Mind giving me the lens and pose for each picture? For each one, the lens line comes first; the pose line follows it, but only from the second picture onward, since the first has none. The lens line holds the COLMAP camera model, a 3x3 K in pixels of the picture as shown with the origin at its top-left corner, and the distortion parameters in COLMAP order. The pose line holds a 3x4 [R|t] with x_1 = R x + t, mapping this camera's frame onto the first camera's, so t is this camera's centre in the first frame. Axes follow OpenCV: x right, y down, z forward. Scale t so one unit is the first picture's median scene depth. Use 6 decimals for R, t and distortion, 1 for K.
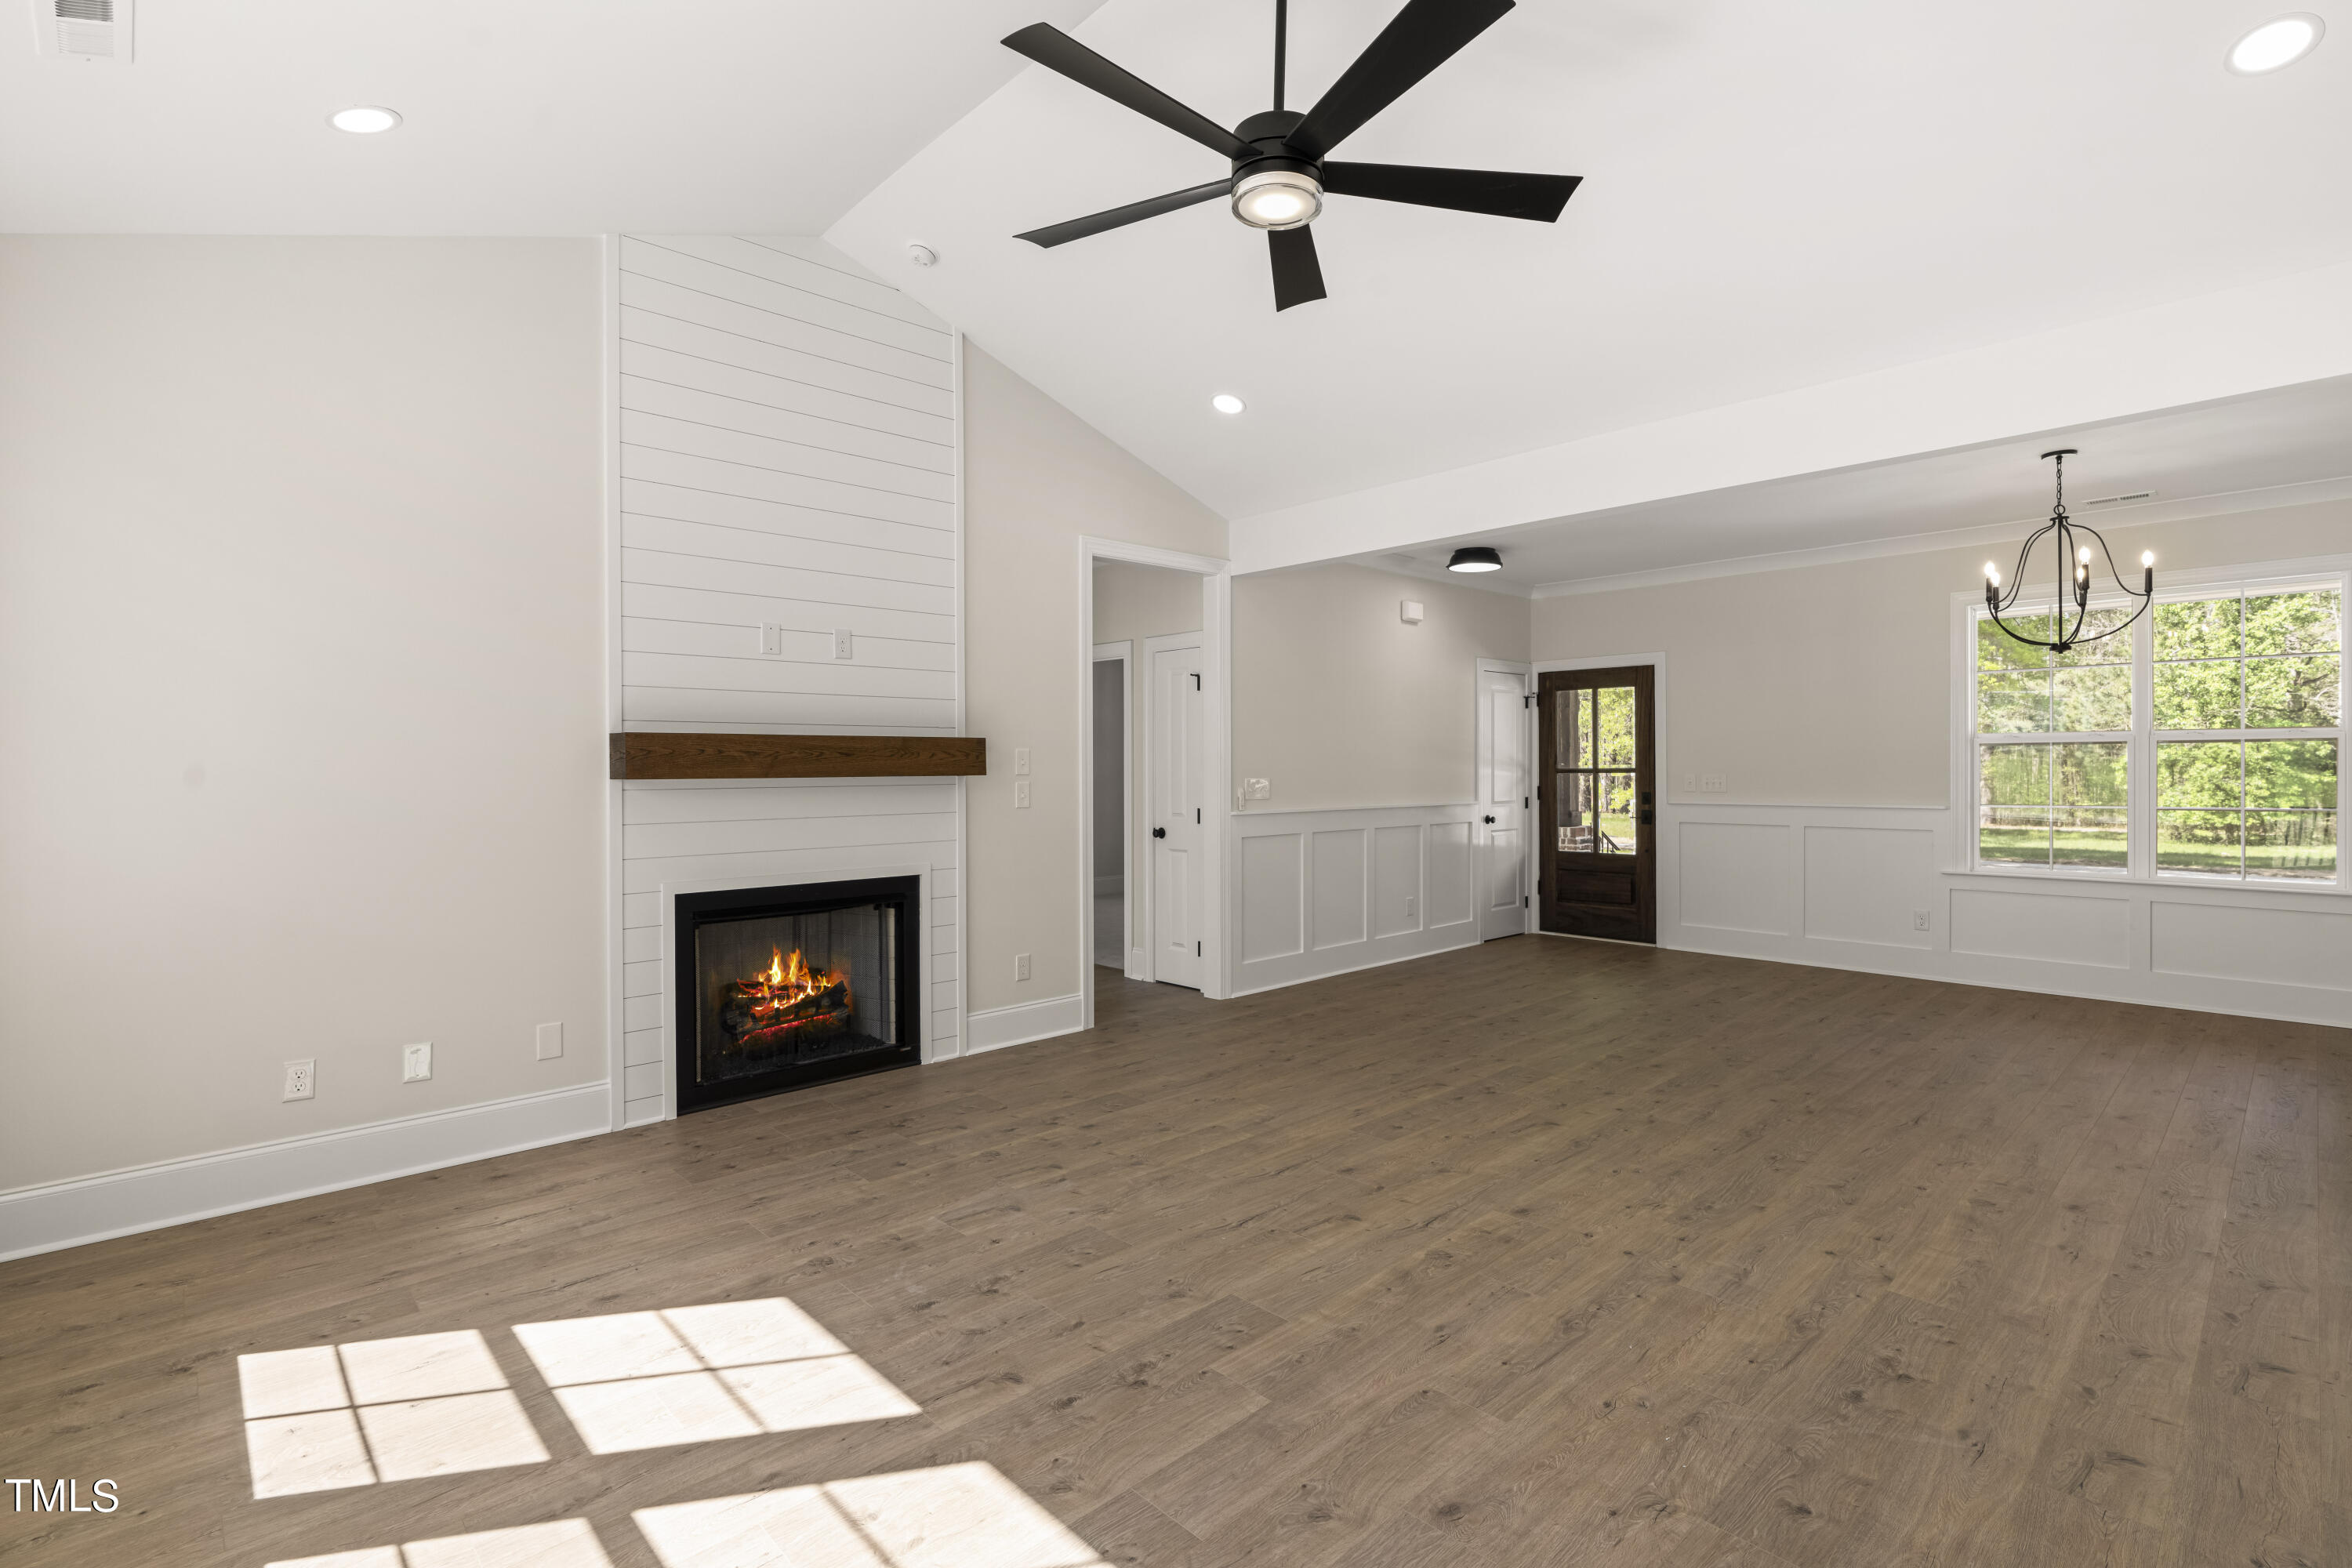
lens RADIAL K [[1085.6, 0, 1181.3], [0, 1085.6, 773.0], [0, 0, 1]] dist [-0.004674, 0.000422]
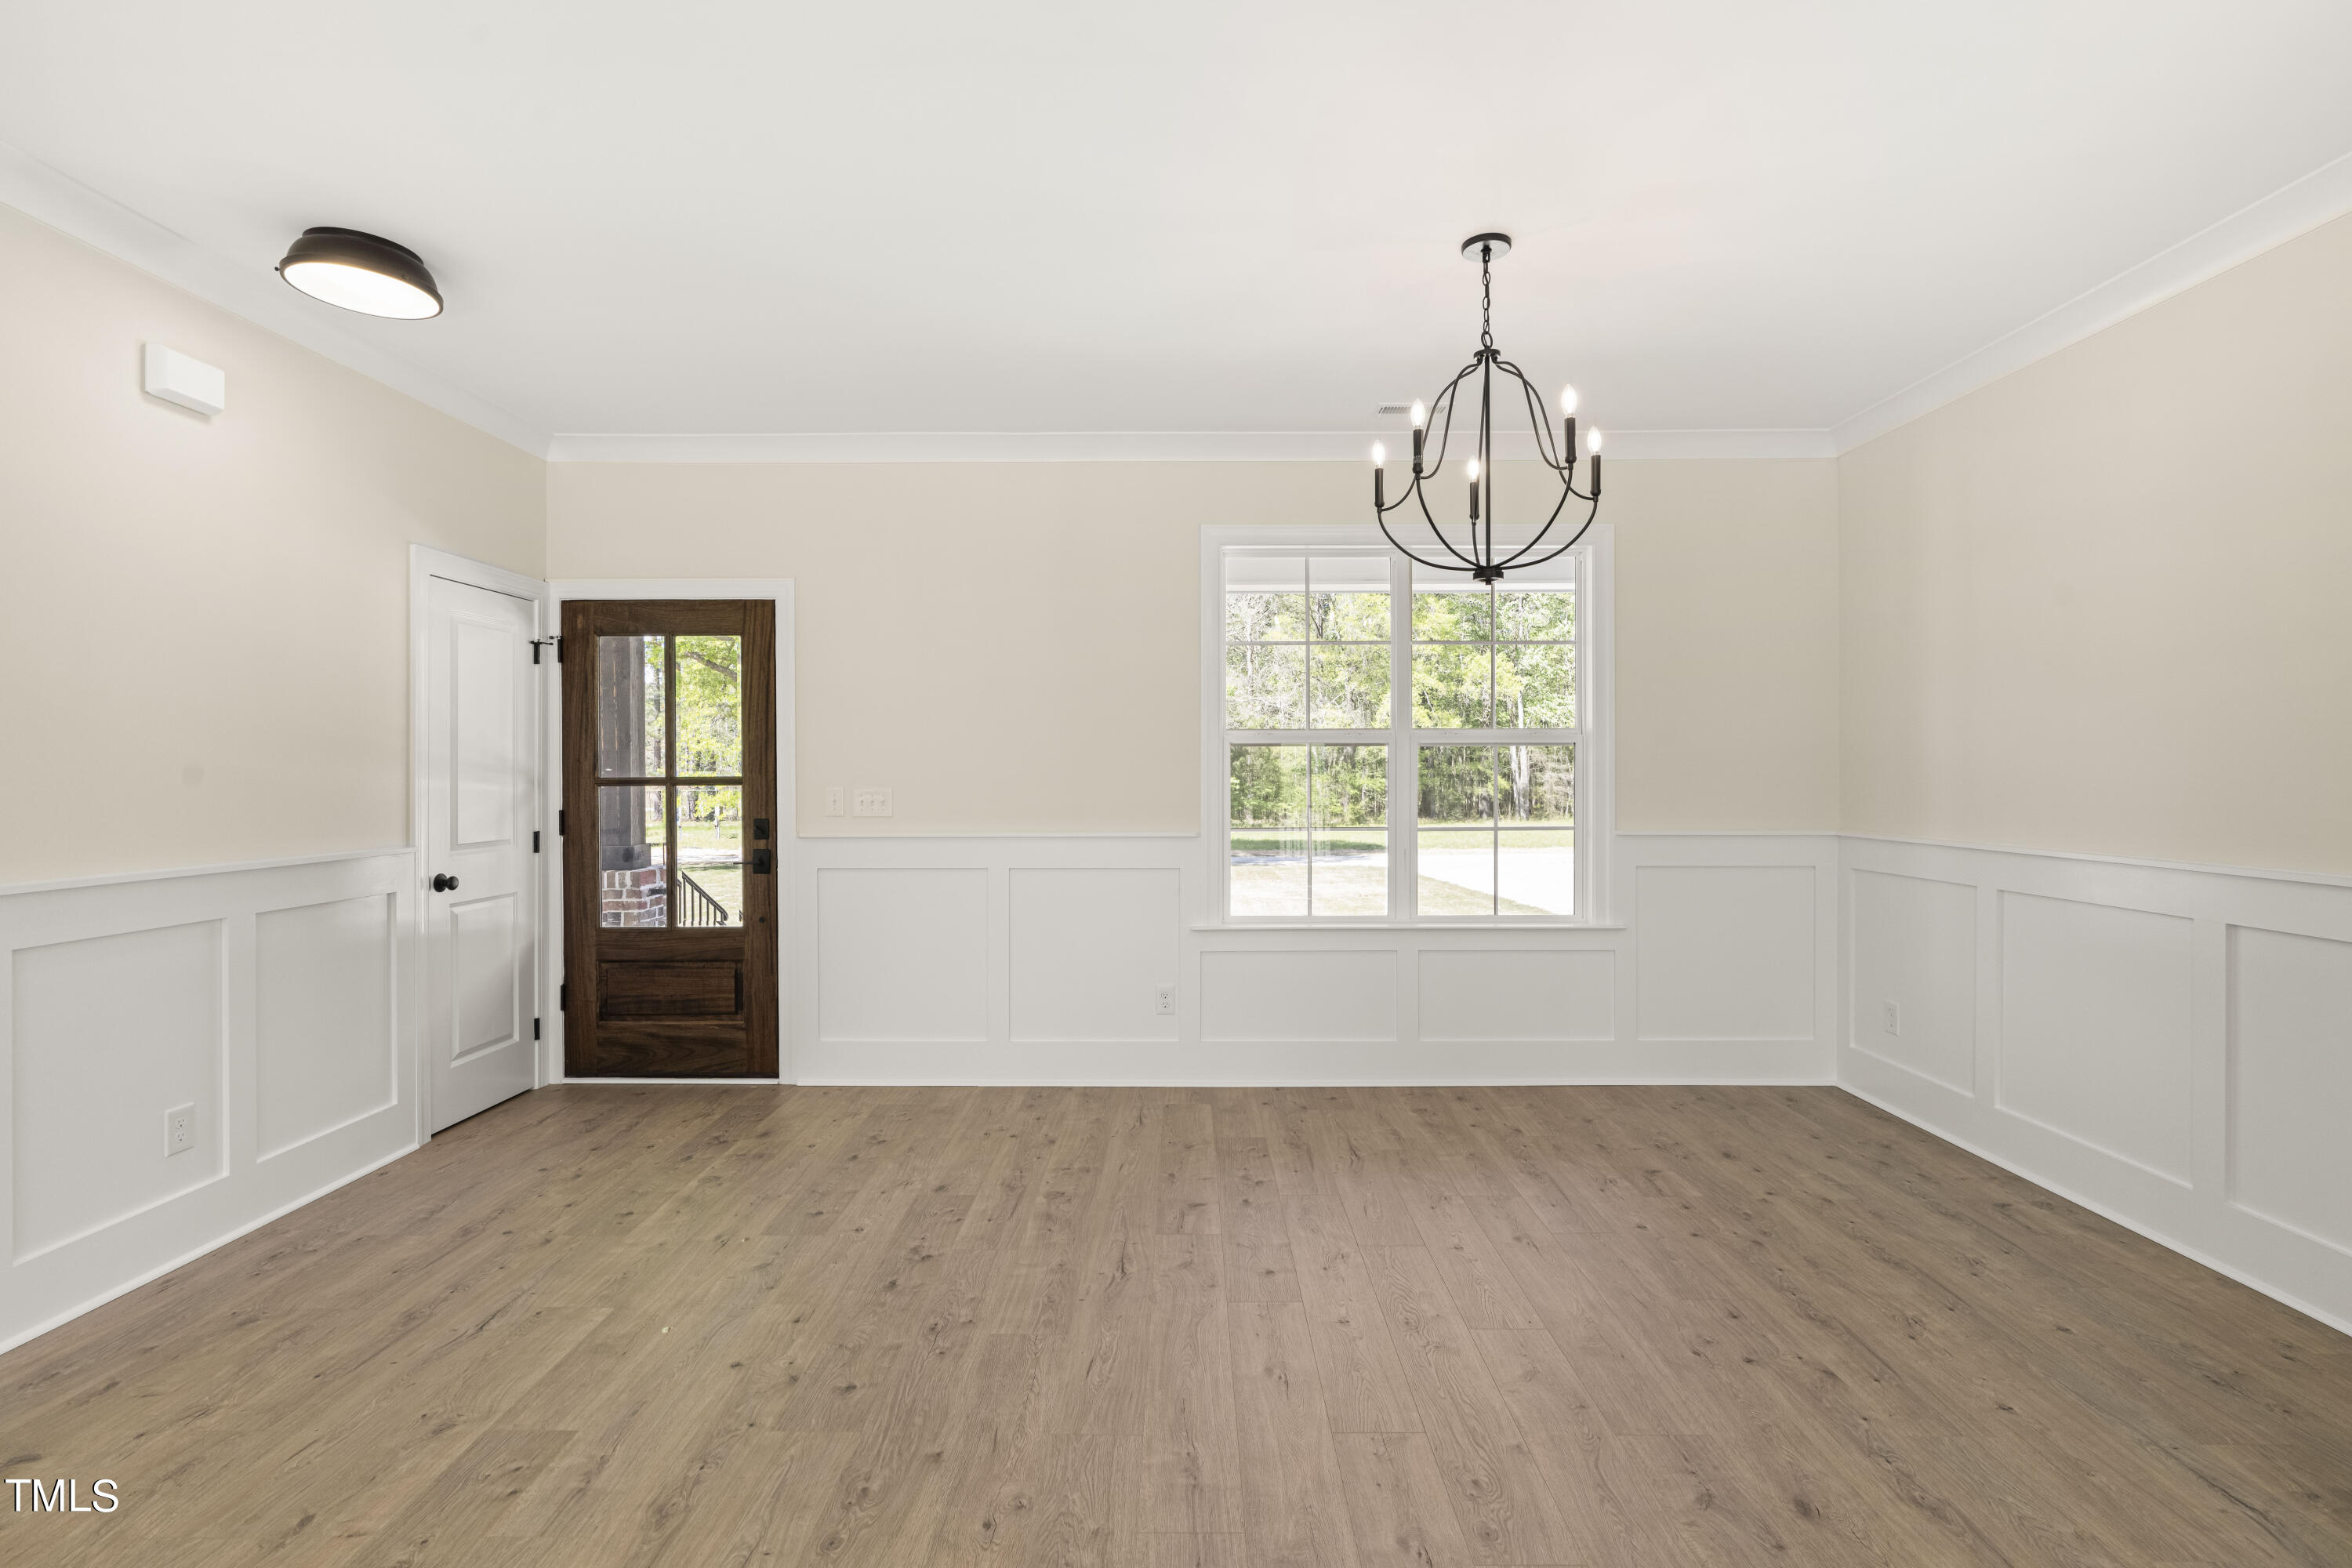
lens RADIAL K [[1062.2, 0, 1182.5], [0, 1062.2, 778.7], [0, 0, 1]] dist [-0.011948, 0.005478]
pose [[0.690155, -0.001666, 0.723659, 0.362922], [0.001609, 0.999998, 0.000768, -0.007560], [-0.723659, 0.000634, 0.690157, 0.929368]]
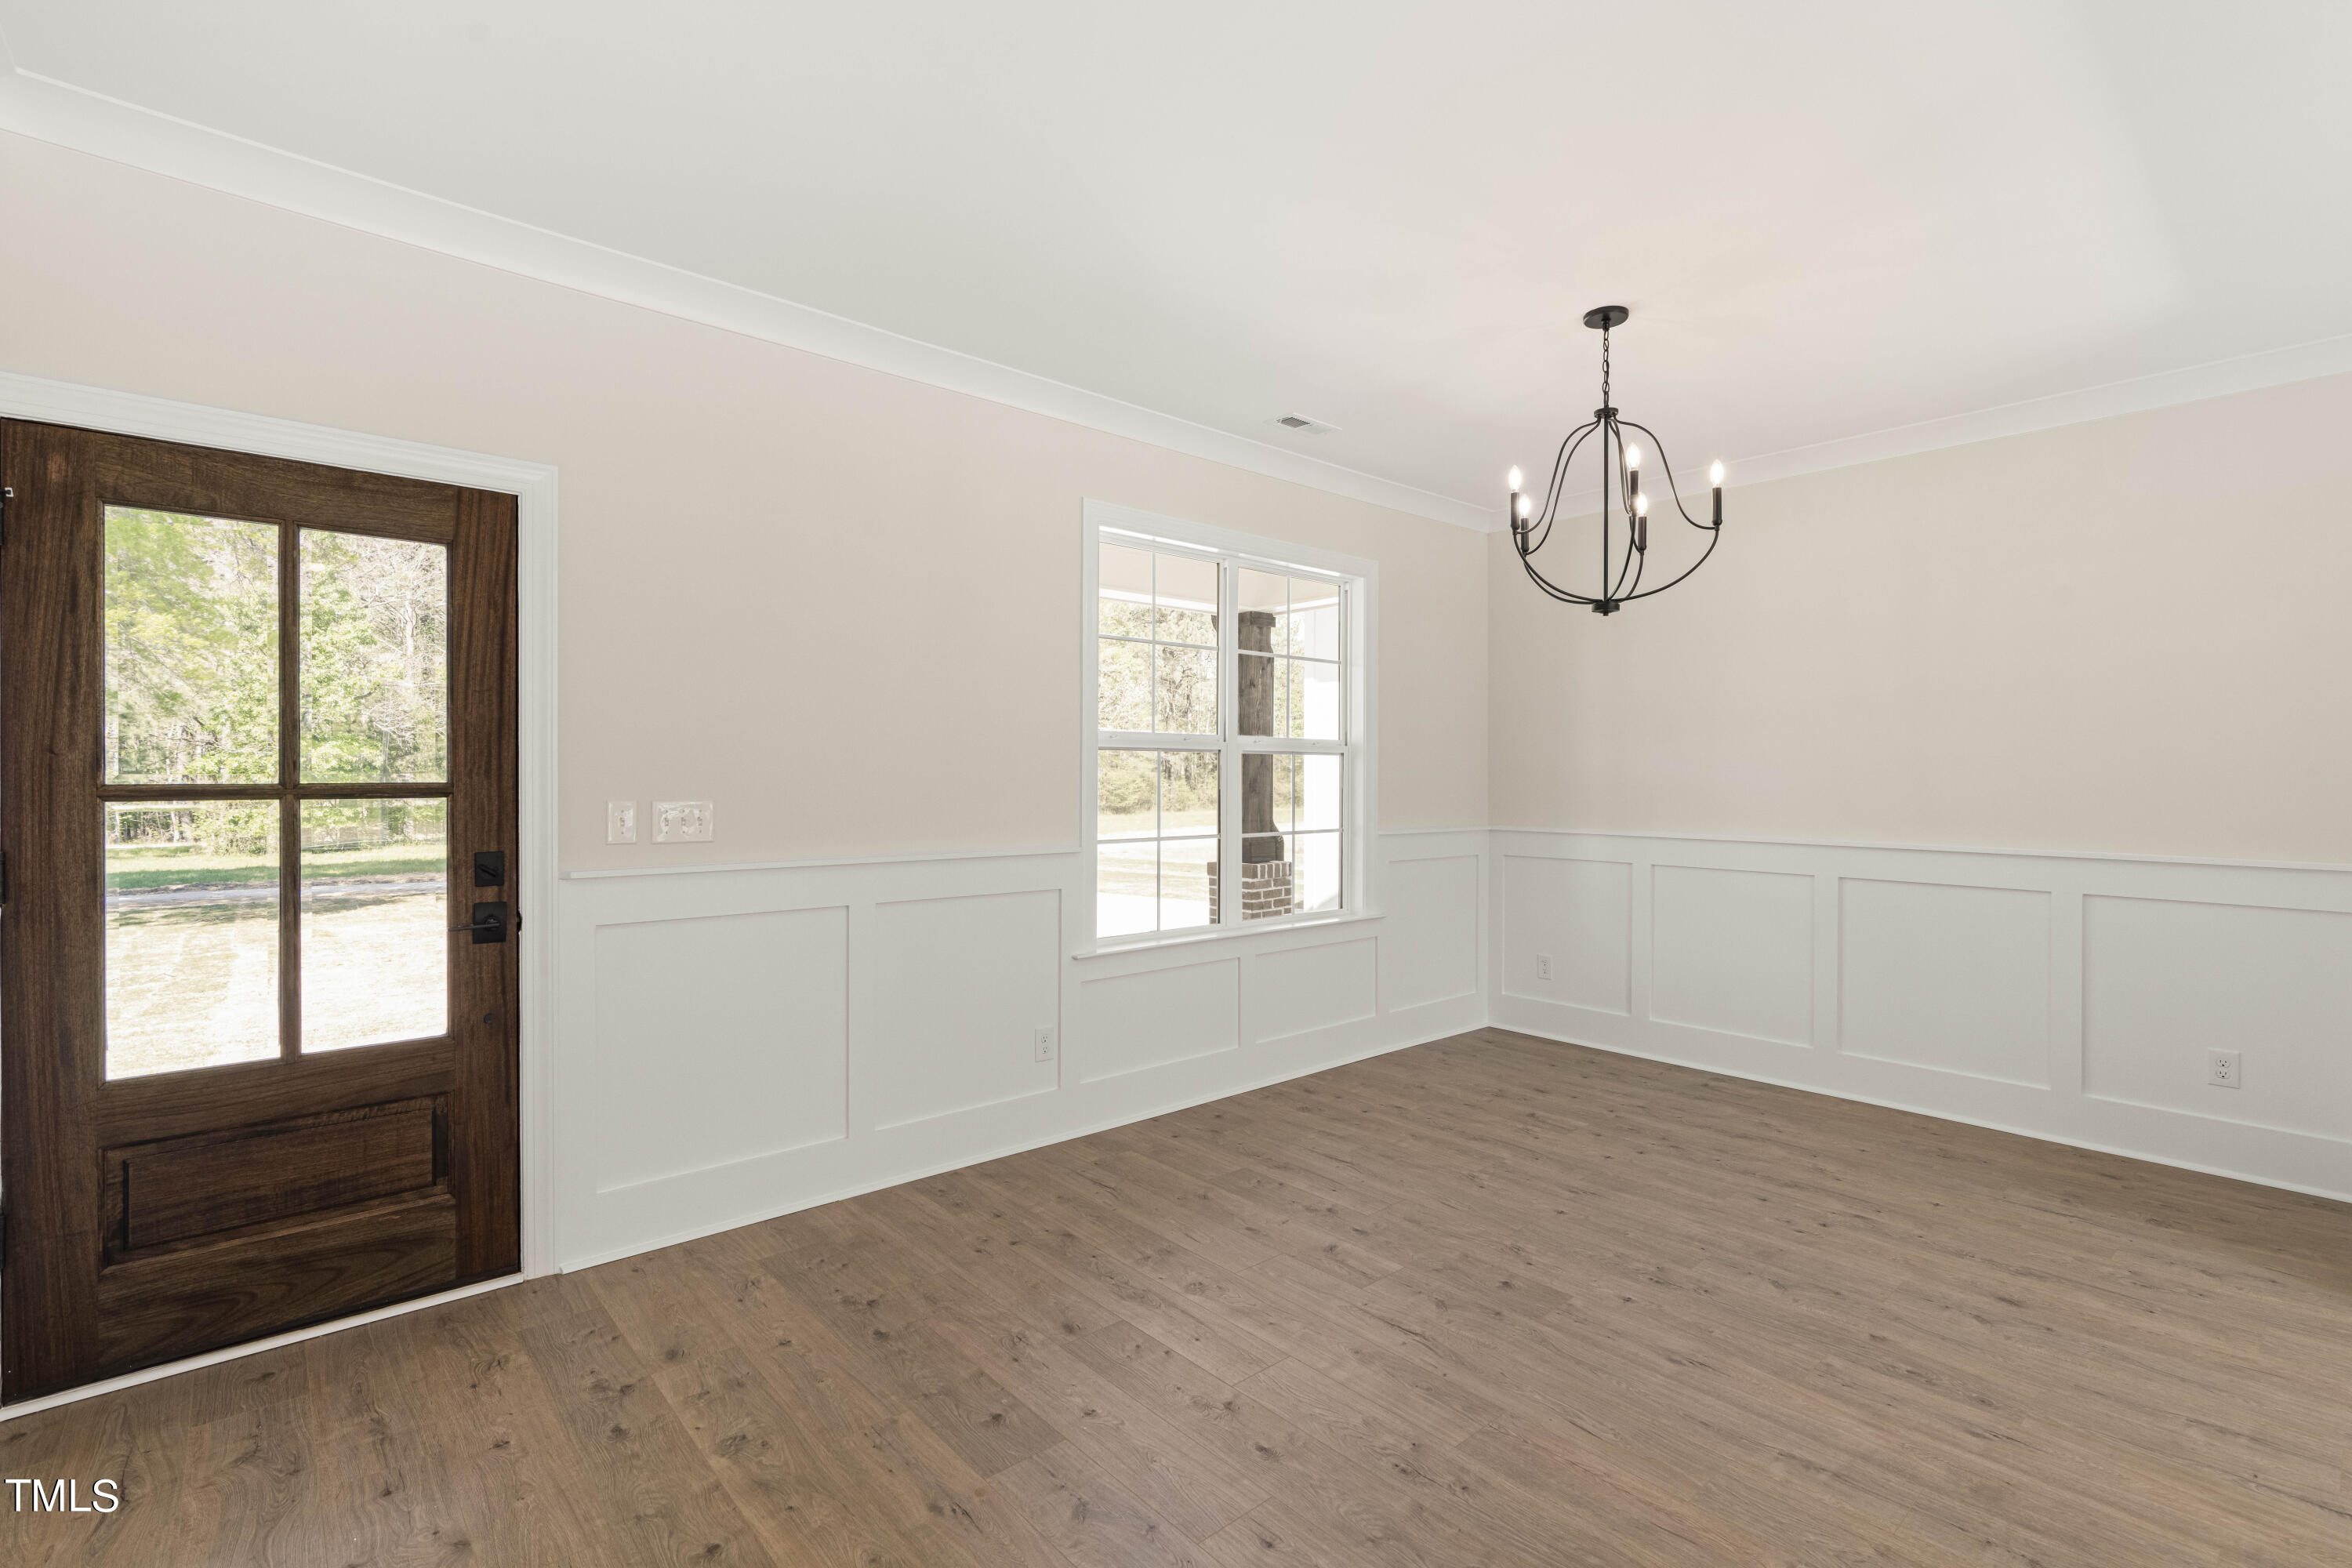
lens RADIAL K [[1062.2, 0, 1182.5], [0, 1062.2, 778.7], [0, 0, 1]] dist [-0.011948, 0.005478]
pose [[0.036913, 0.003211, 0.999313, 0.196435], [-0.000250, 0.999995, -0.003204, -0.010222], [-0.999318, -0.000131, 0.036913, 1.590358]]
